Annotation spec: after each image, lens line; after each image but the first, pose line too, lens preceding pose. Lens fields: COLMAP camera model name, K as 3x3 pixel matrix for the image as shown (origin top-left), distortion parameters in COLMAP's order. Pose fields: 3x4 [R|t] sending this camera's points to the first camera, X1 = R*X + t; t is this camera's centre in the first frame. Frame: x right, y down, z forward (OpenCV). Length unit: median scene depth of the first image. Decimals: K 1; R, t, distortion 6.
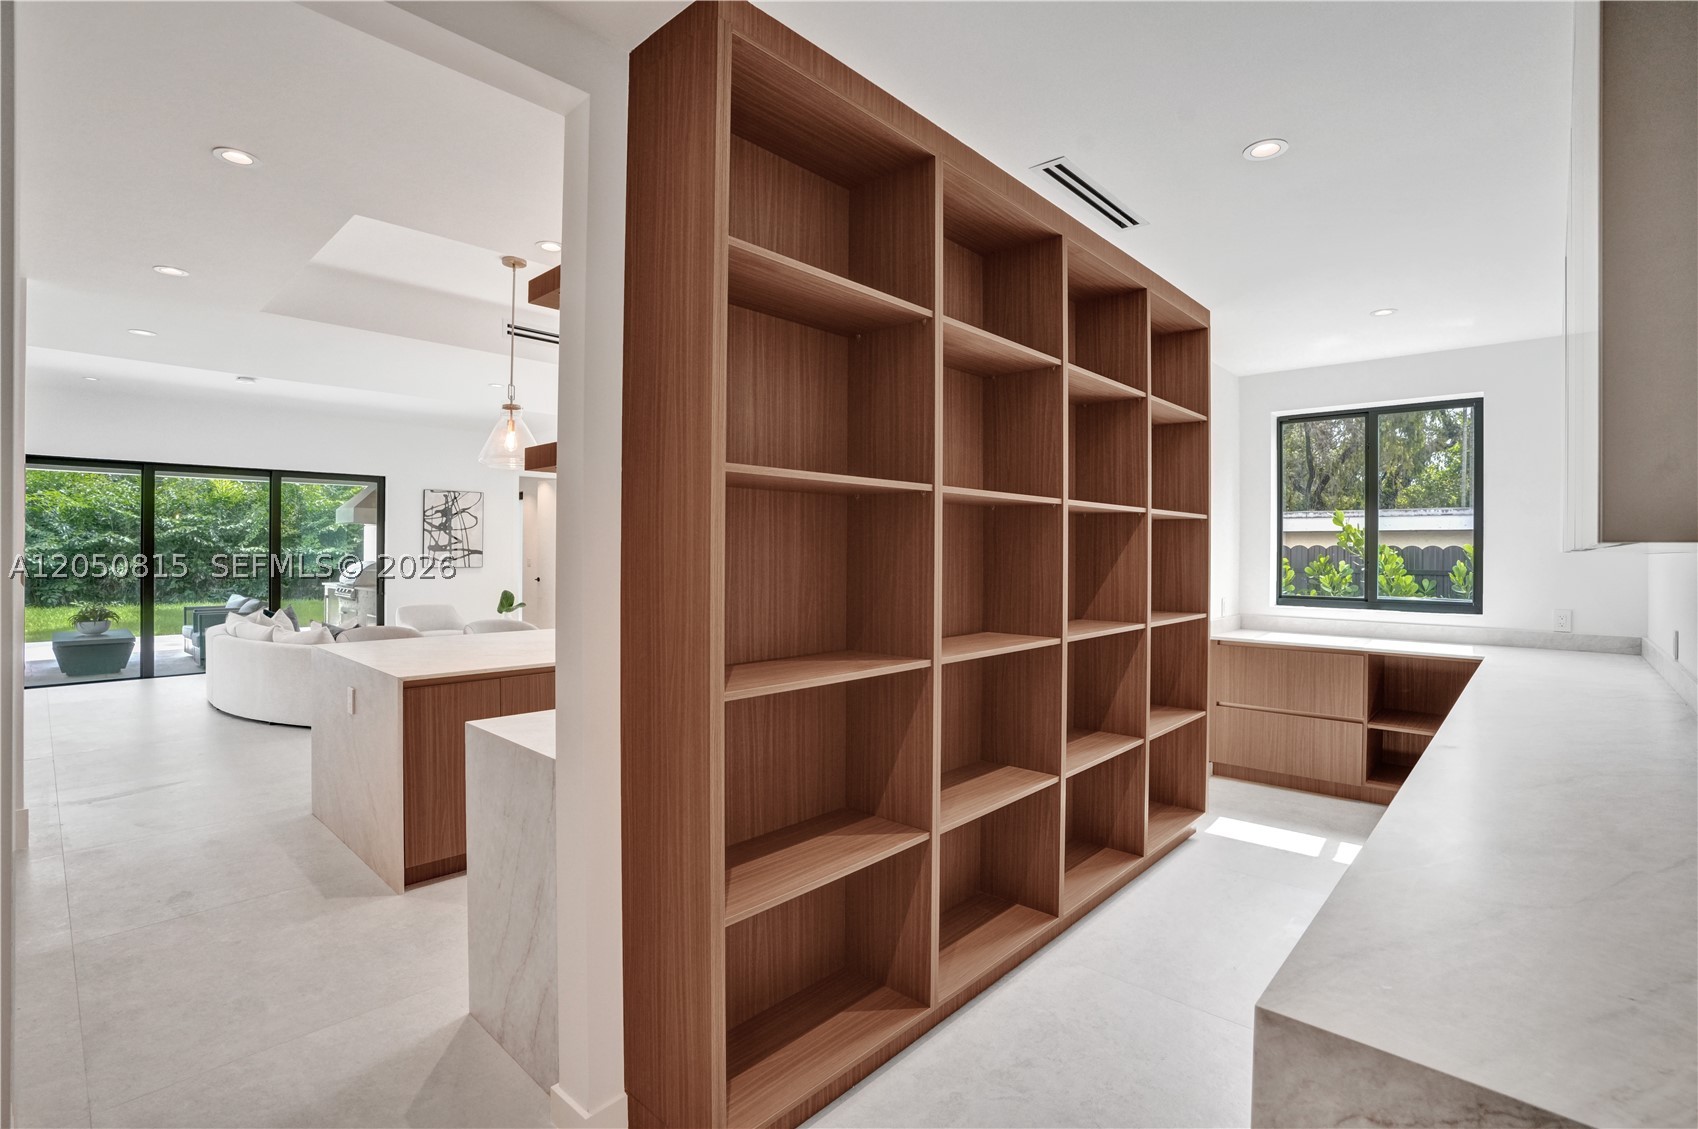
lens RADIAL K [[772.7, 0, 852.9], [0, 772.7, 553.1], [0, 0, 1]] dist [-0.030237, 0.003347]
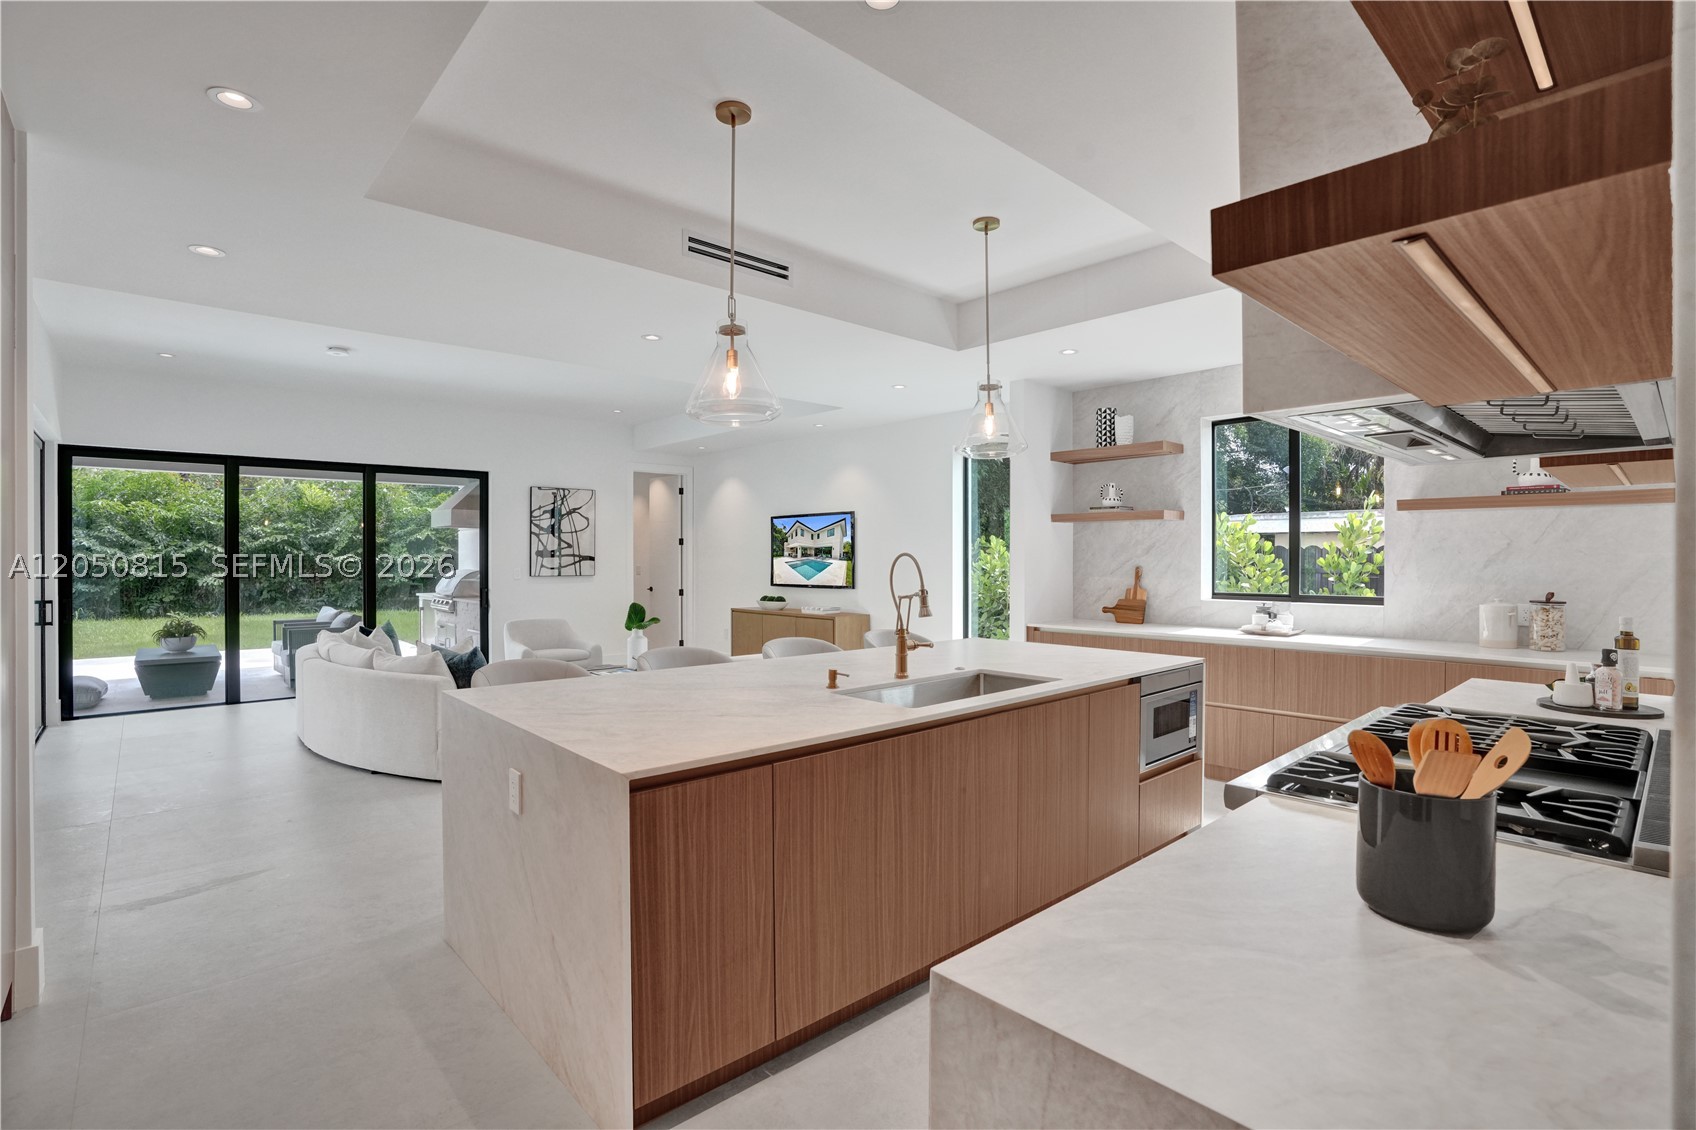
lens RADIAL K [[771.8, 0, 847.4], [0, 771.8, 566.0], [0, 0, 1]] dist [-0.030237, 0.003347]
pose [[0.996739, -0.004409, -0.080578, -0.128453], [0.004957, 0.999966, 0.006606, 0.003252], [0.080546, -0.006984, 0.996726, 0.152807]]
